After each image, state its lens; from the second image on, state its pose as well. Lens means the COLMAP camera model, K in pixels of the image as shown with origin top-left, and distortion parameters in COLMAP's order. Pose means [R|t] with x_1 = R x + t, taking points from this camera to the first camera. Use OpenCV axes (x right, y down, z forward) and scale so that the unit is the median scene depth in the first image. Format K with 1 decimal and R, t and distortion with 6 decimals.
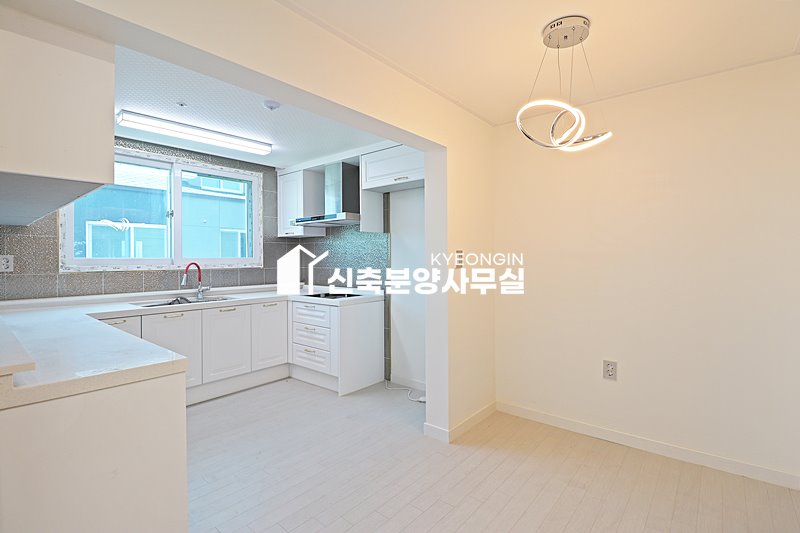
lens RADIAL K [[374.5, 0, 401.0], [0, 374.5, 261.2], [0, 0, 1]] dist [-0.011134, -0.000347]
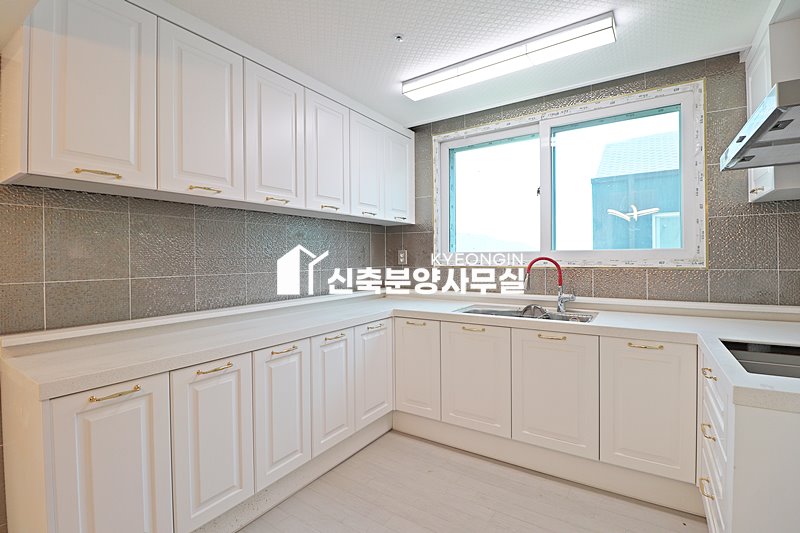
lens RADIAL K [[374.5, 0, 401.0], [0, 374.5, 261.2], [0, 0, 1]] dist [-0.011134, -0.000347]
pose [[0.121722, 0.012857, -0.992481, 0.088489], [0.000686, 0.999915, 0.013037, 0.001769], [0.992564, -0.002268, 0.121703, 0.623228]]
